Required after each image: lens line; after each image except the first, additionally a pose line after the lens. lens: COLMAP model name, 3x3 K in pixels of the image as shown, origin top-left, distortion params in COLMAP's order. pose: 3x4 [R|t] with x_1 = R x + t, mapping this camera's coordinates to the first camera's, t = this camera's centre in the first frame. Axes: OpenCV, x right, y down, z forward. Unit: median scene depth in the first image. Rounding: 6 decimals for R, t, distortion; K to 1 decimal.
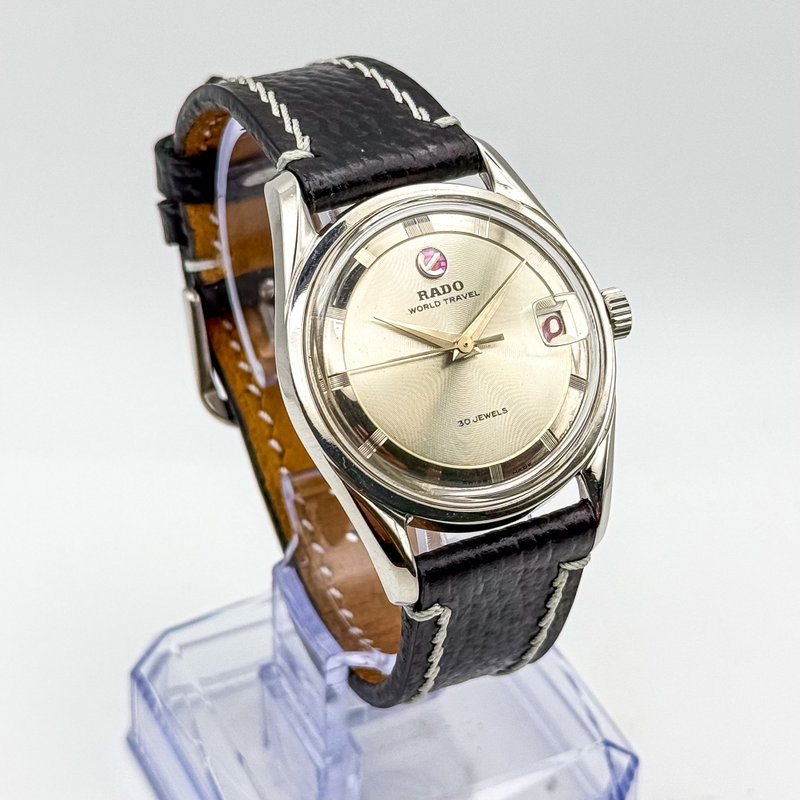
lens RADIAL K [[2162.6, 0, 400.0], [0, 2162.6, 400.0], [0, 0, 1]] dist [0.132250, 0.539539]
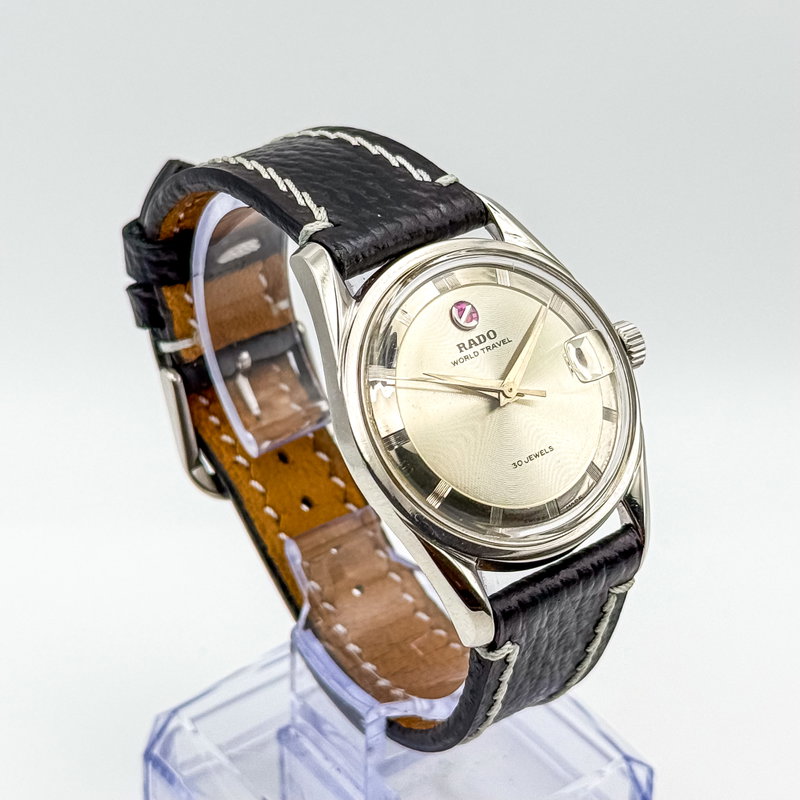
lens RADIAL K [[2162.6, 0, 400.0], [0, 2162.6, 400.0], [0, 0, 1]] dist [0.132250, 0.539539]
pose [[0.982254, -0.113350, 0.149429, -0.165281], [0.116876, 0.993033, -0.015000, -0.010490], [-0.146687, 0.032198, 0.988659, -0.020554]]
